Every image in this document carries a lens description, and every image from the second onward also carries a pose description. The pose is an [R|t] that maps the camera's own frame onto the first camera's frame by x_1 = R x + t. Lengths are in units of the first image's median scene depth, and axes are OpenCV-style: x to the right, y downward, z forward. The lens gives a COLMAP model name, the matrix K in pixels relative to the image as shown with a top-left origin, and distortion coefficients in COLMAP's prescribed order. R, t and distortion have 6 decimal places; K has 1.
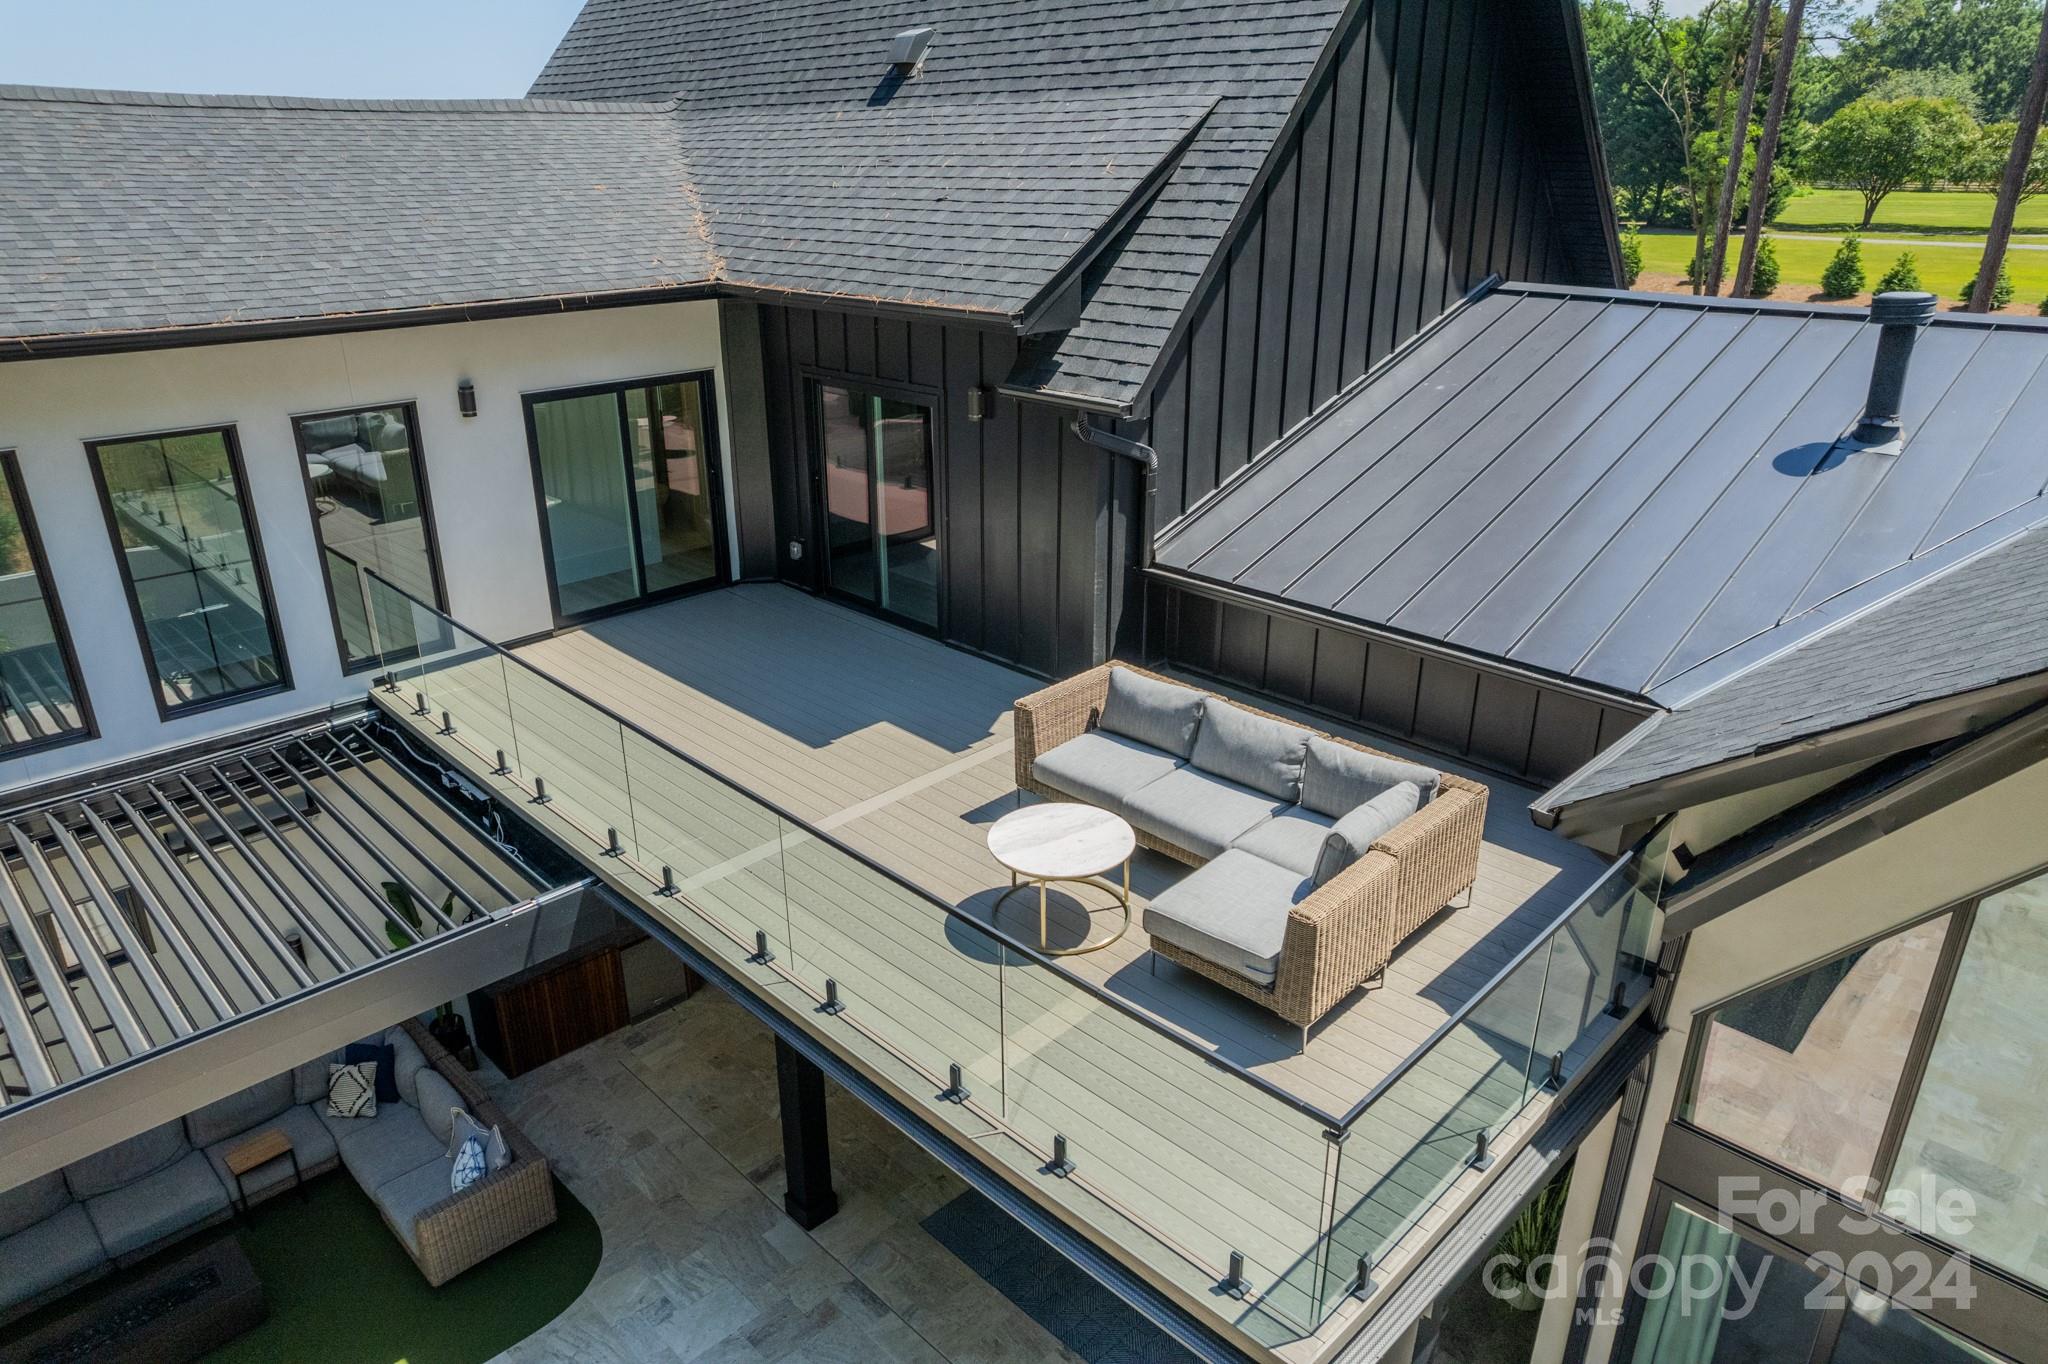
lens RADIAL K [[1305.5, 0, 1022.2], [0, 1305.5, 687.1], [0, 0, 1]] dist [-0.033339, 0.034637]
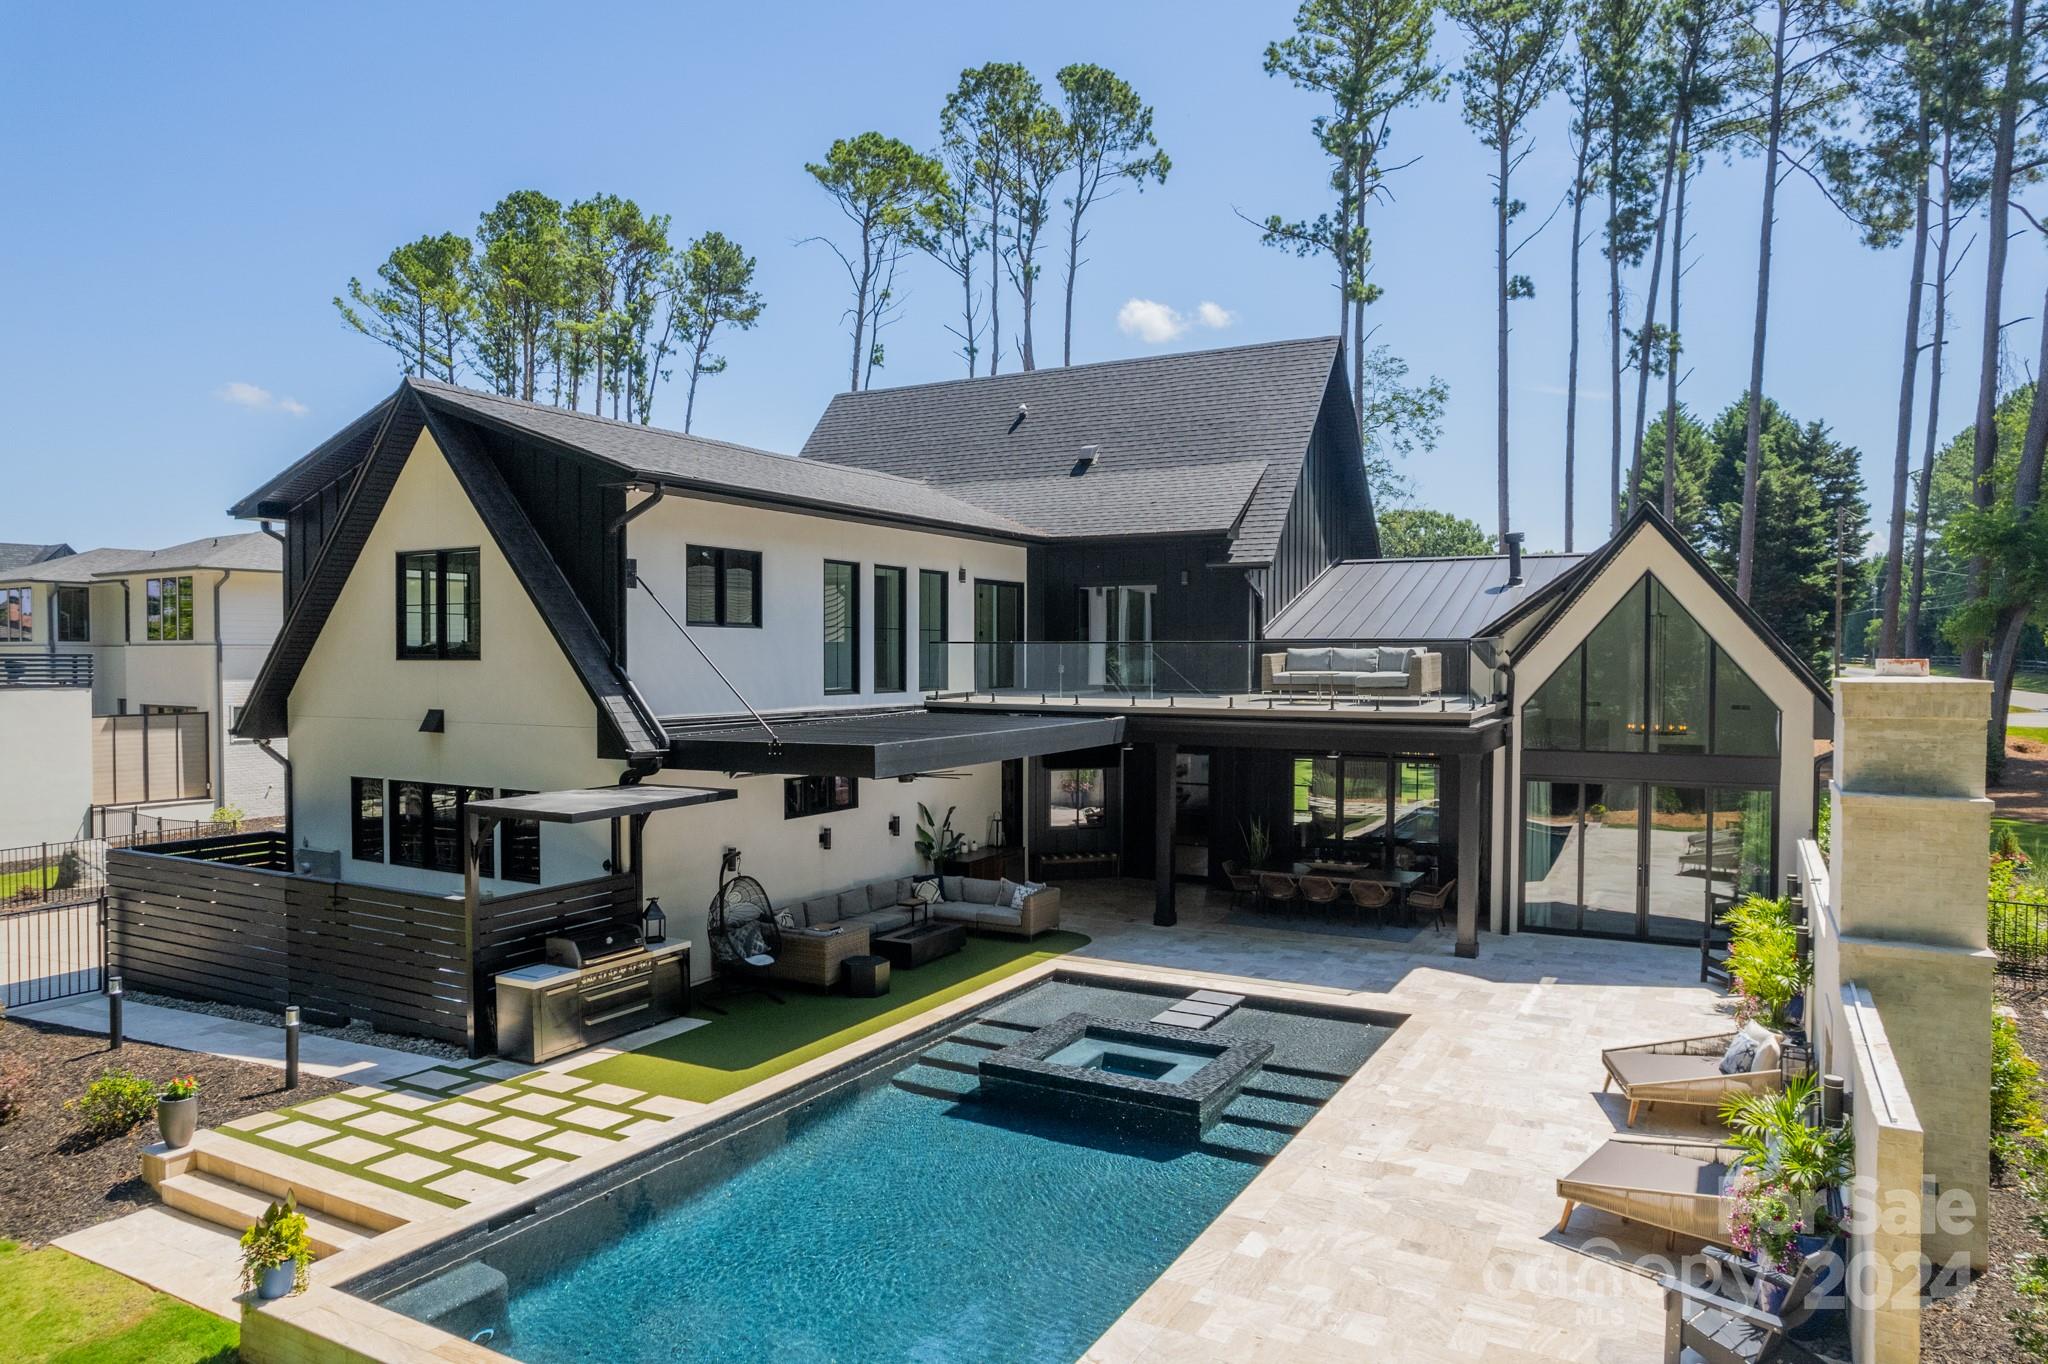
lens RADIAL K [[1305.5, 0, 1013.2], [0, 1305.5, 674.9], [0, 0, 1]] dist [-0.033339, 0.034637]
pose [[0.962958, -0.003388, 0.269631, -0.998686], [0.100549, 0.932317, -0.347382, 0.761141], [-0.250205, 0.361625, 0.898123, -1.019581]]
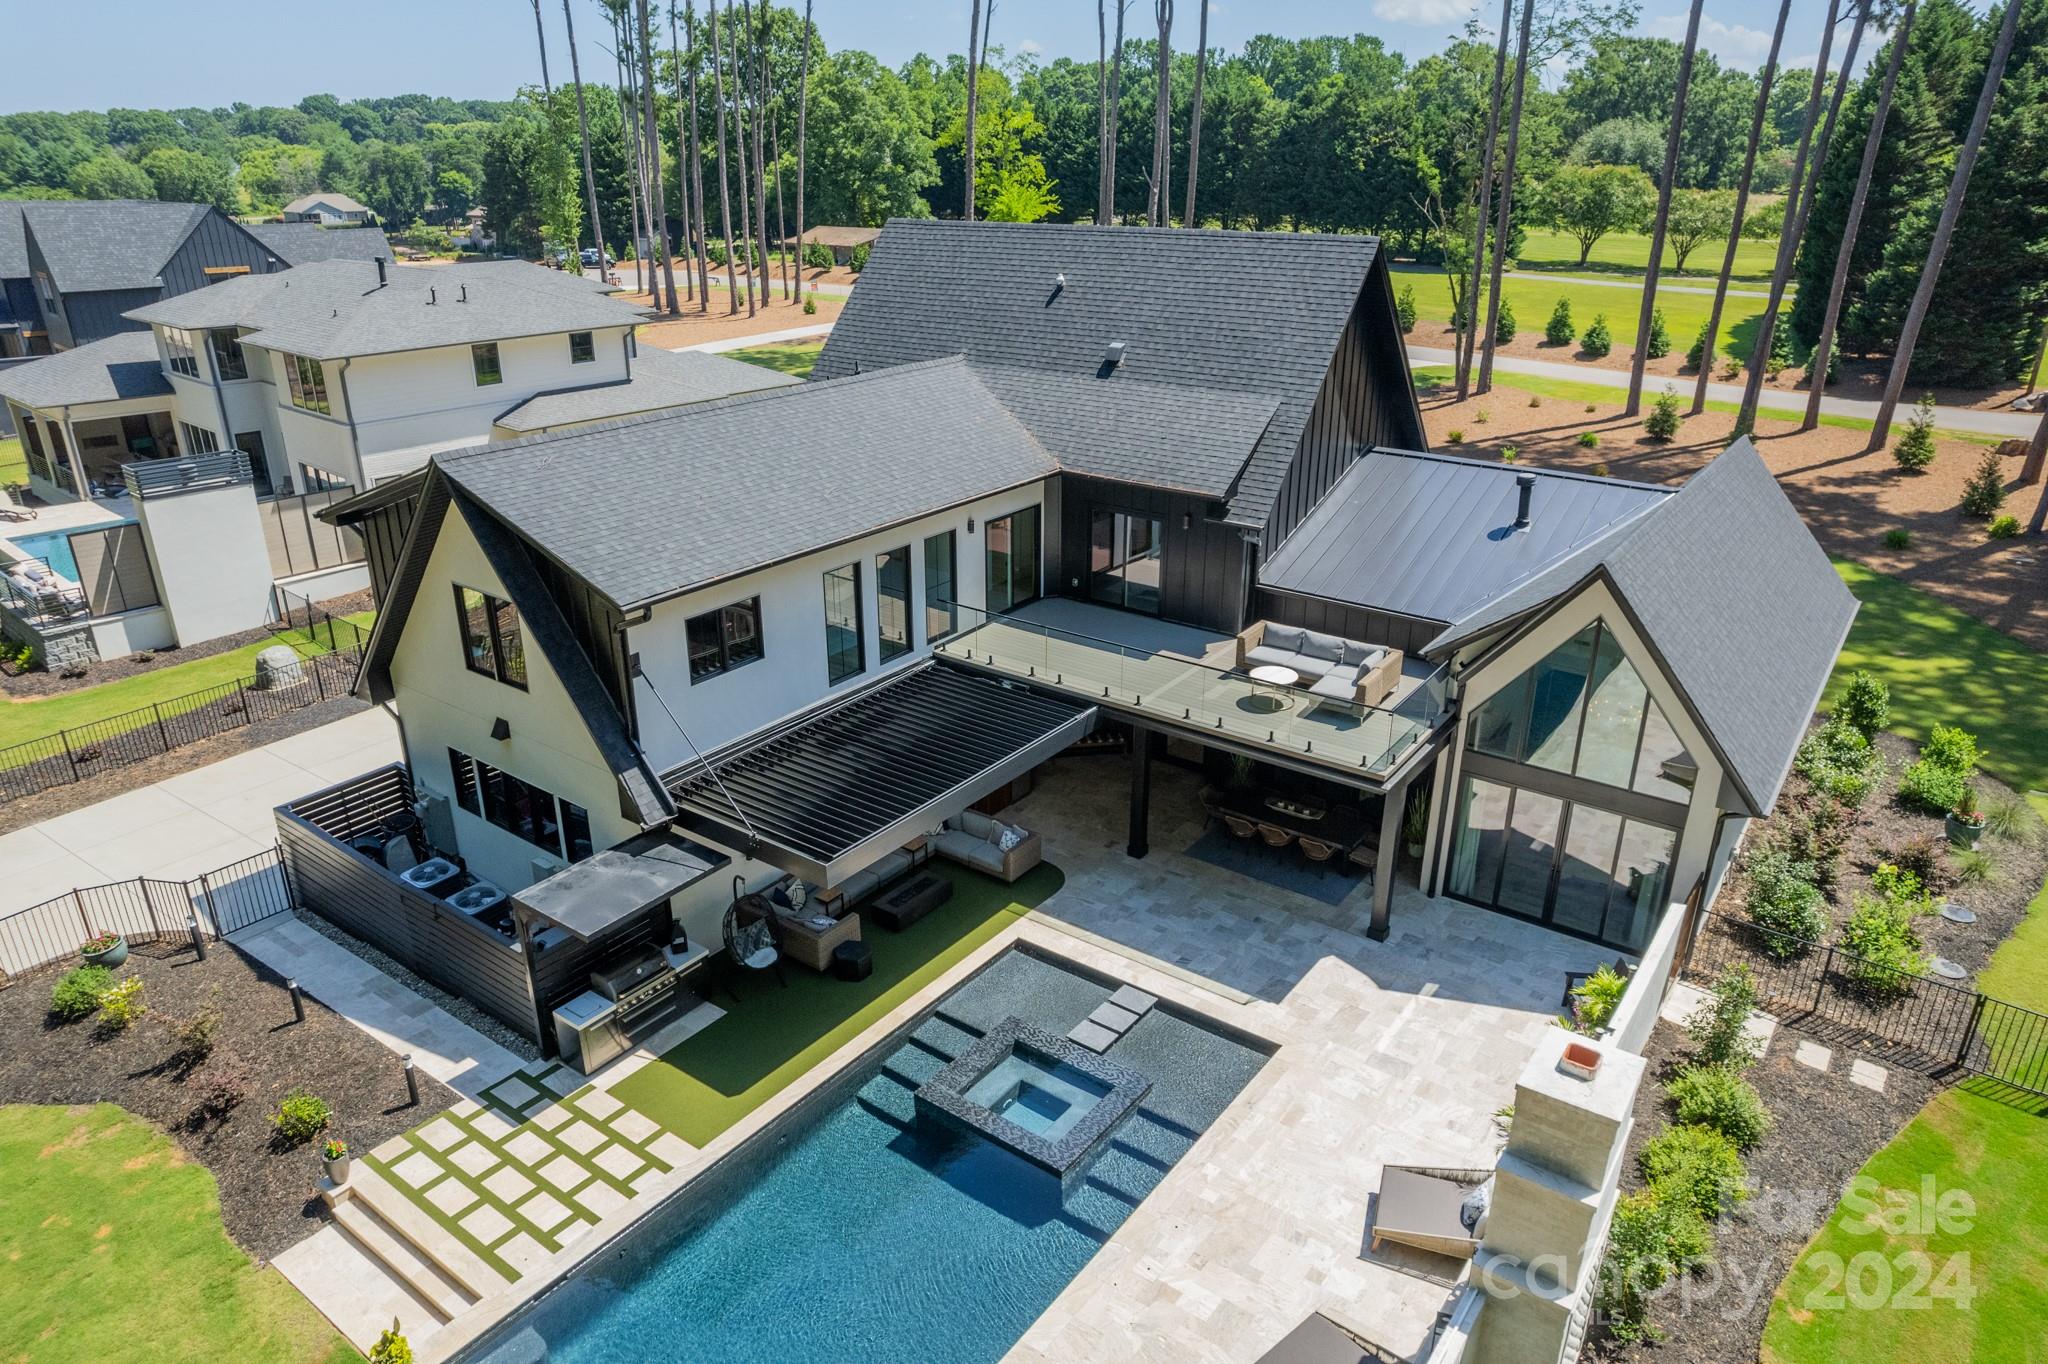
lens RADIAL K [[1305.5, 0, 1010.0], [0, 1305.5, 669.1], [0, 0, 1]] dist [-0.033339, 0.034637]
pose [[0.989715, -0.055310, 0.131930, -0.723553], [0.056516, 0.998387, -0.005413, 0.059176], [-0.131418, 0.012813, 0.991244, -1.445254]]
